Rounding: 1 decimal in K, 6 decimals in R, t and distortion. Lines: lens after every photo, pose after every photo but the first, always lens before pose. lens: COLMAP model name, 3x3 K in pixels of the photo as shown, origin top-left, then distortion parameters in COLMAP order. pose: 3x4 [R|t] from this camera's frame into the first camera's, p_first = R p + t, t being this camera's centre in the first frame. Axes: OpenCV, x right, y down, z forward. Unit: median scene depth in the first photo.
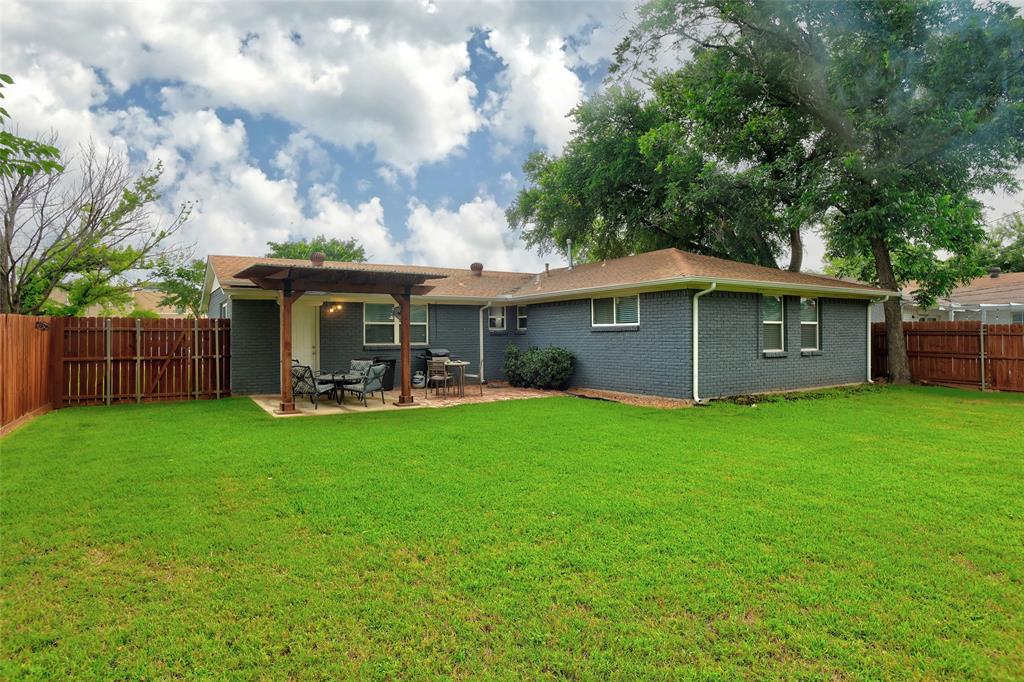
lens RADIAL K [[584.5, 0, 505.6], [0, 584.5, 341.7], [0, 0, 1]] dist [-0.040872, 0.016954]
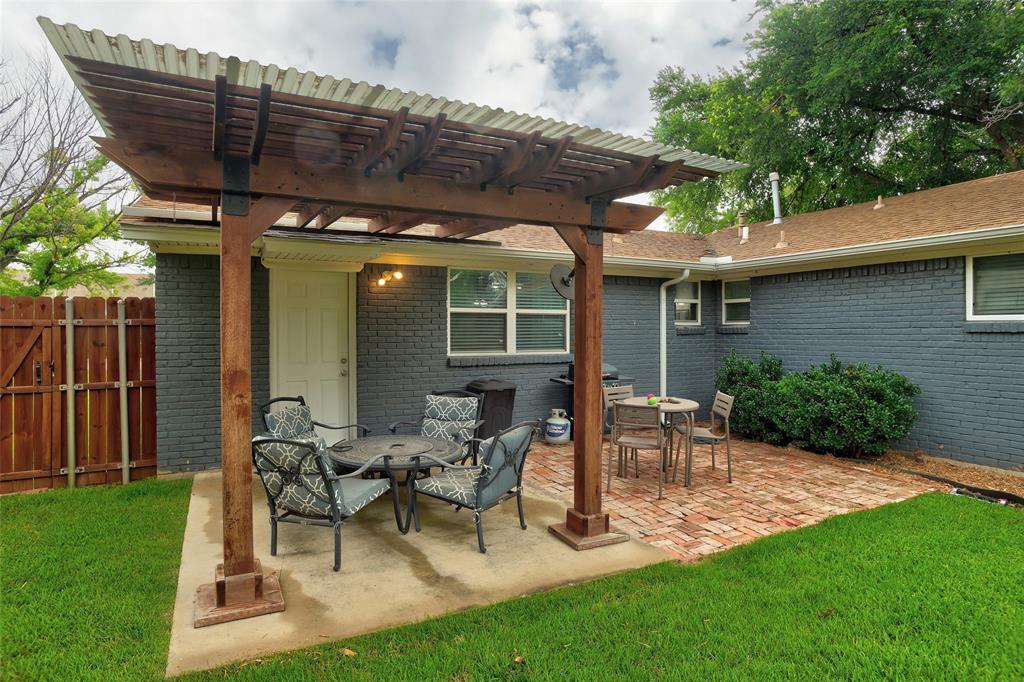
lens RADIAL K [[584.5, 0, 516.7], [0, 584.5, 334.7], [0, 0, 1]] dist [-0.040872, 0.016954]
pose [[0.998276, 0.006816, -0.058294, -0.154436], [-0.006553, 0.999967, 0.004698, -0.013865], [0.058324, -0.004308, 0.998288, 0.510624]]
